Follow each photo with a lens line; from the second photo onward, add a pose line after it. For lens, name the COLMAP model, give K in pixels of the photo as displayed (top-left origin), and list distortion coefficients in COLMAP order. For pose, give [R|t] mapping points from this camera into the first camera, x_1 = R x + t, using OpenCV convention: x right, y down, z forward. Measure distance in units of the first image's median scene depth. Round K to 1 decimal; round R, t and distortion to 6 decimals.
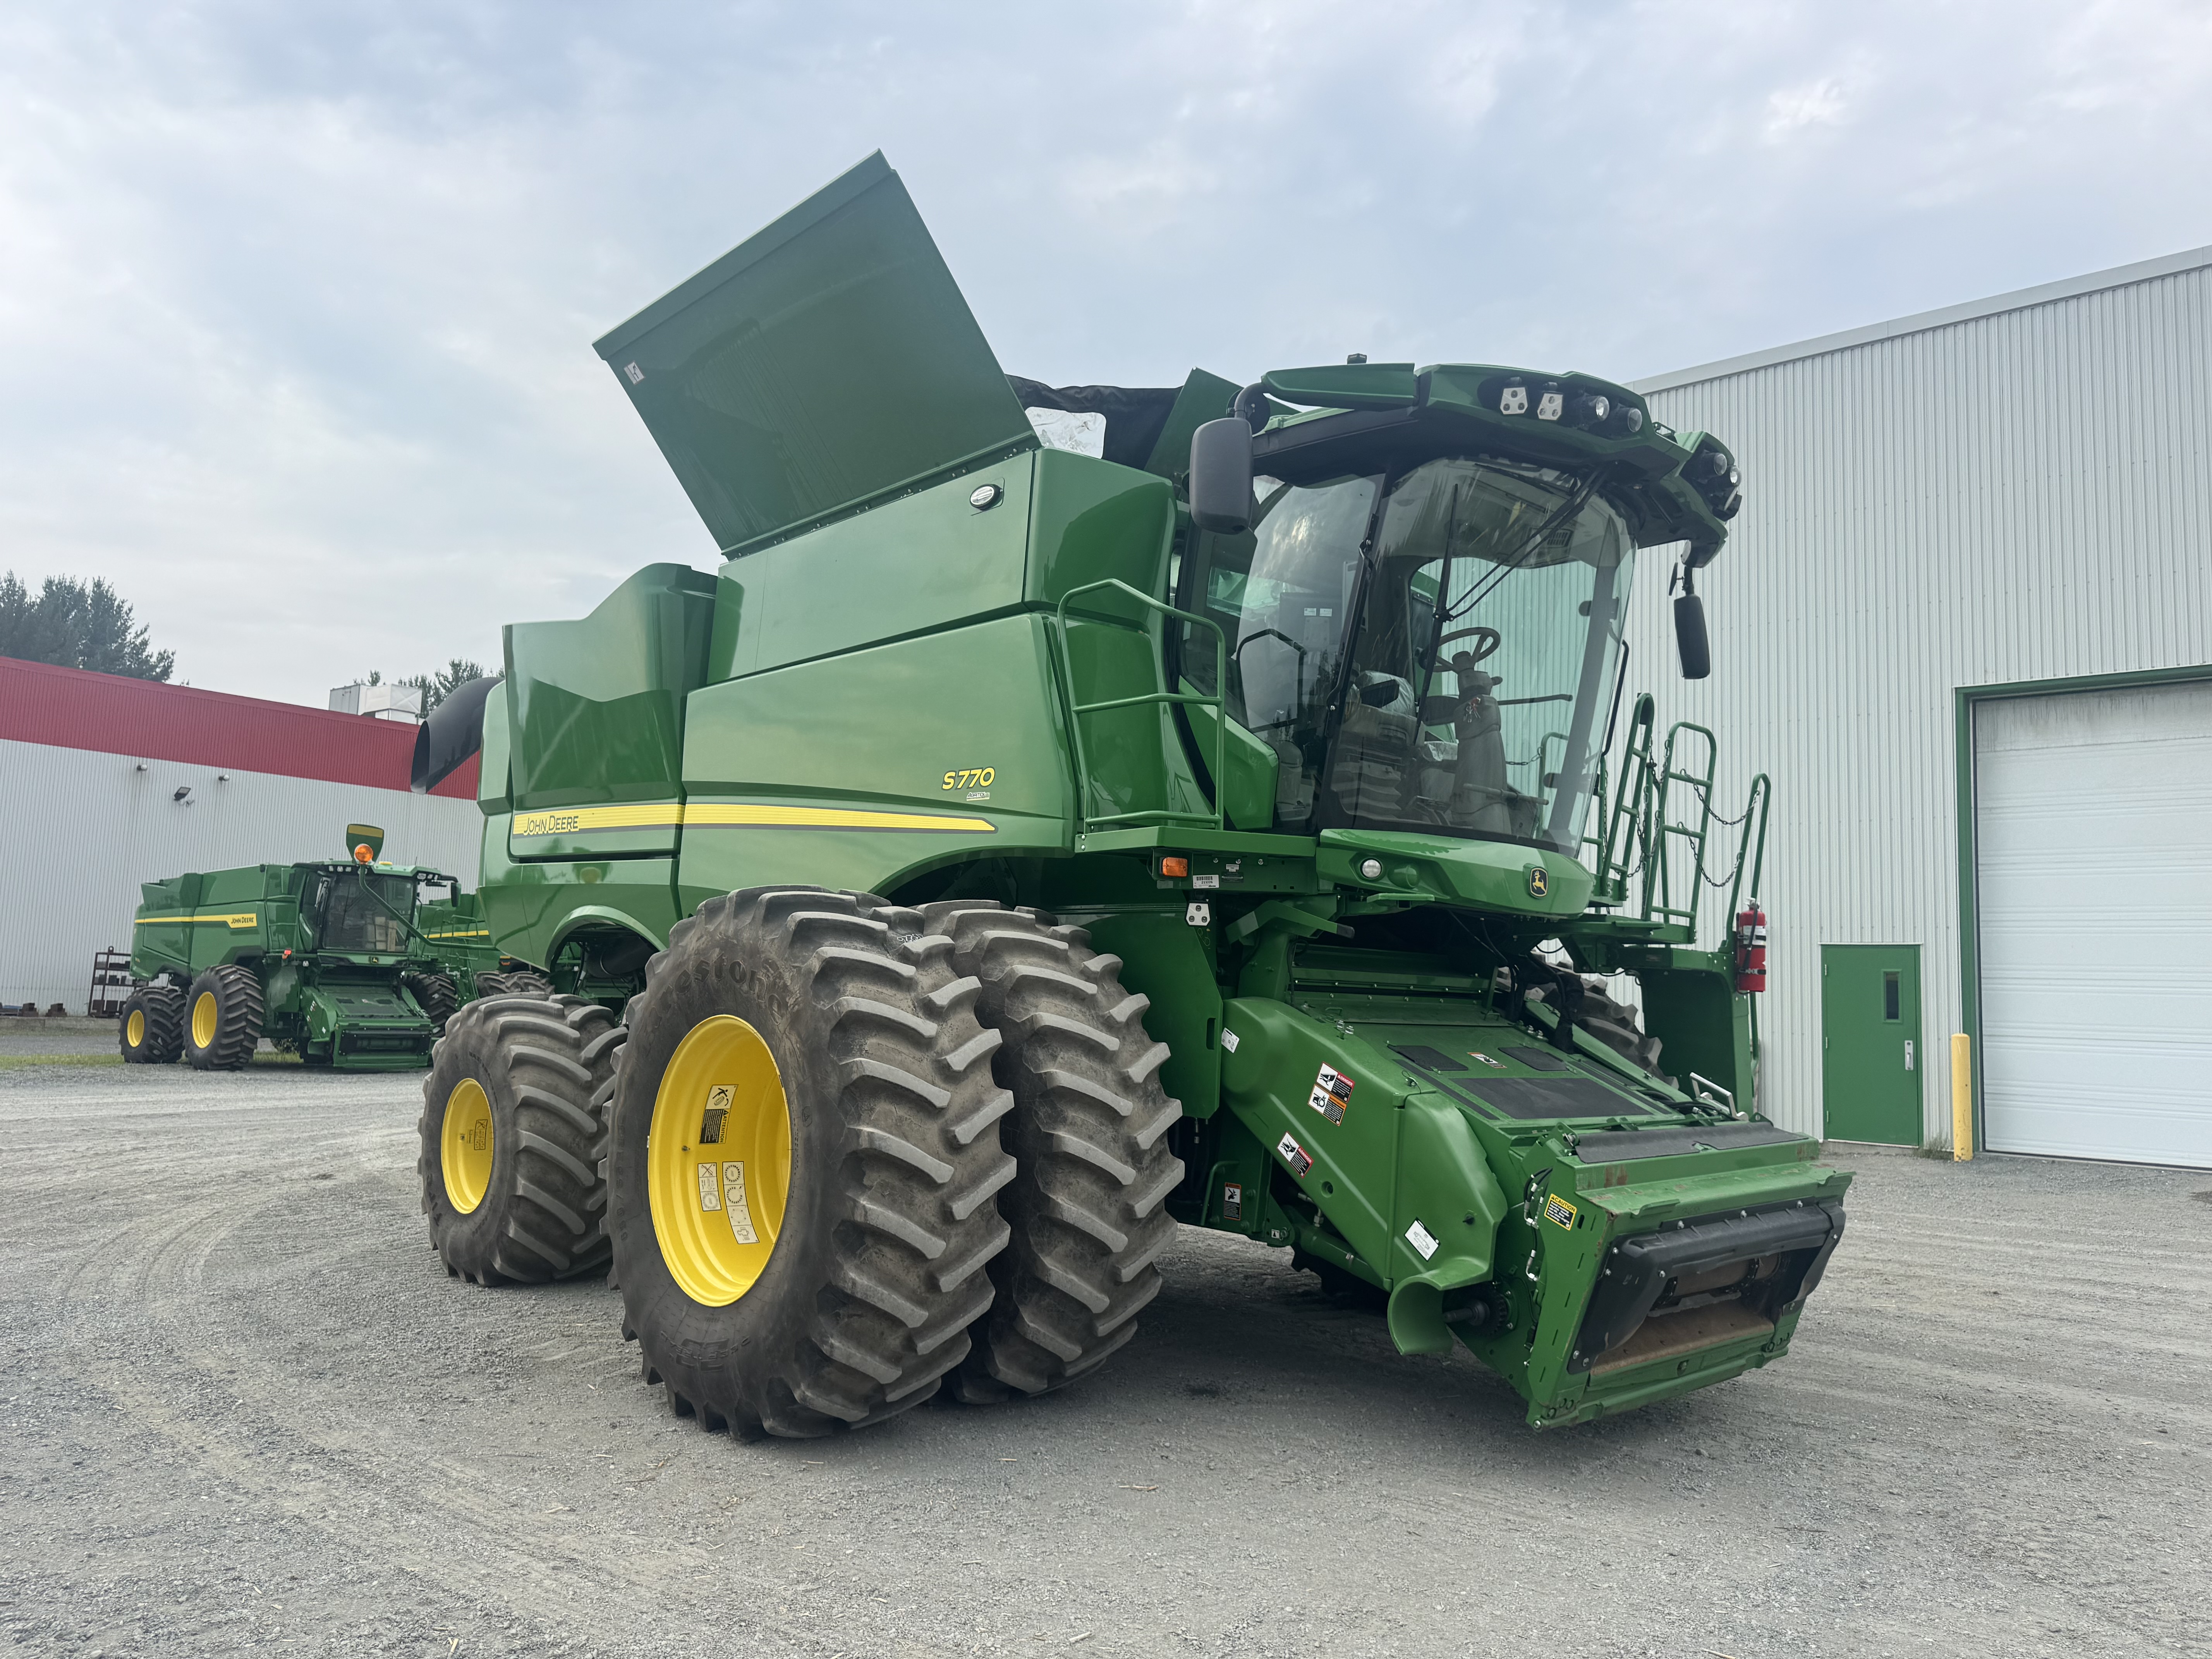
lens RADIAL K [[1611.5, 0, 1106.0], [0, 1611.5, 829.5], [0, 0, 1]] dist [0.031056, -0.030723]
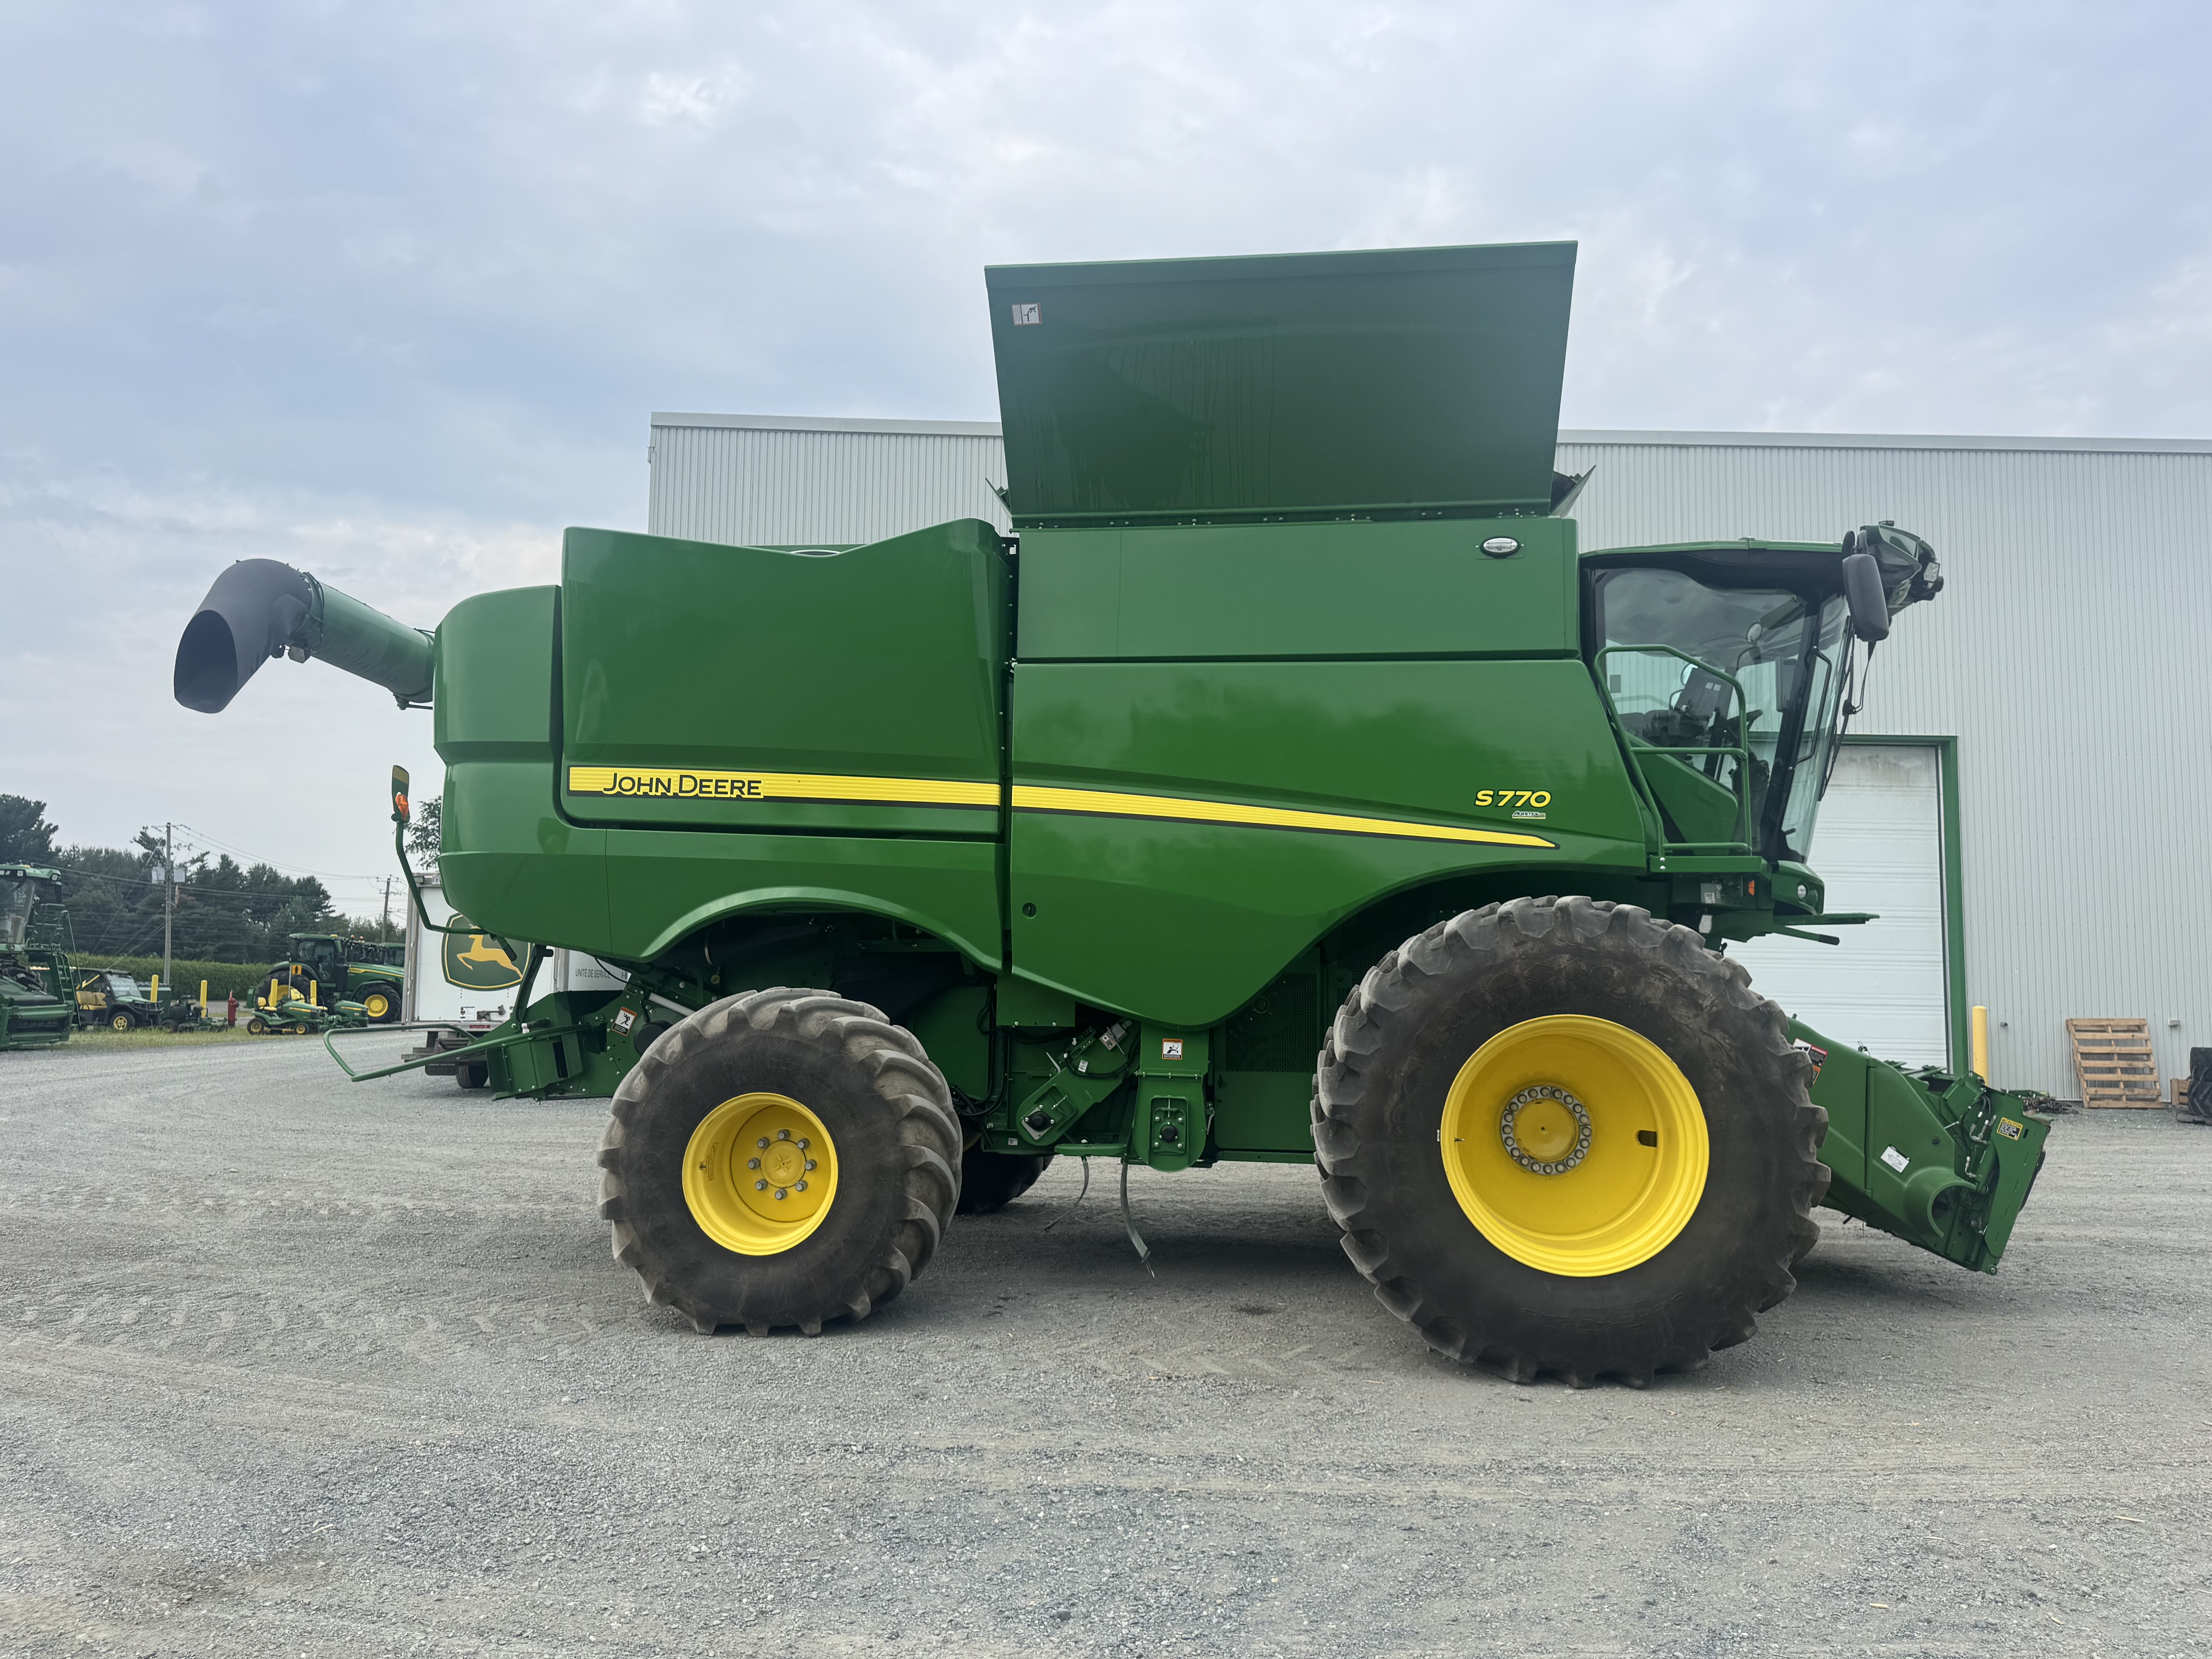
lens RADIAL K [[1610.3, 0, 1106.0], [0, 1610.3, 829.5], [0, 0, 1]] dist [0.053405, -0.076158]
pose [[0.750339, 0.041671, 0.659738, -0.831998], [-0.062031, 0.998046, 0.007511, -0.000513], [-0.658136, -0.046560, 0.751458, 0.263761]]
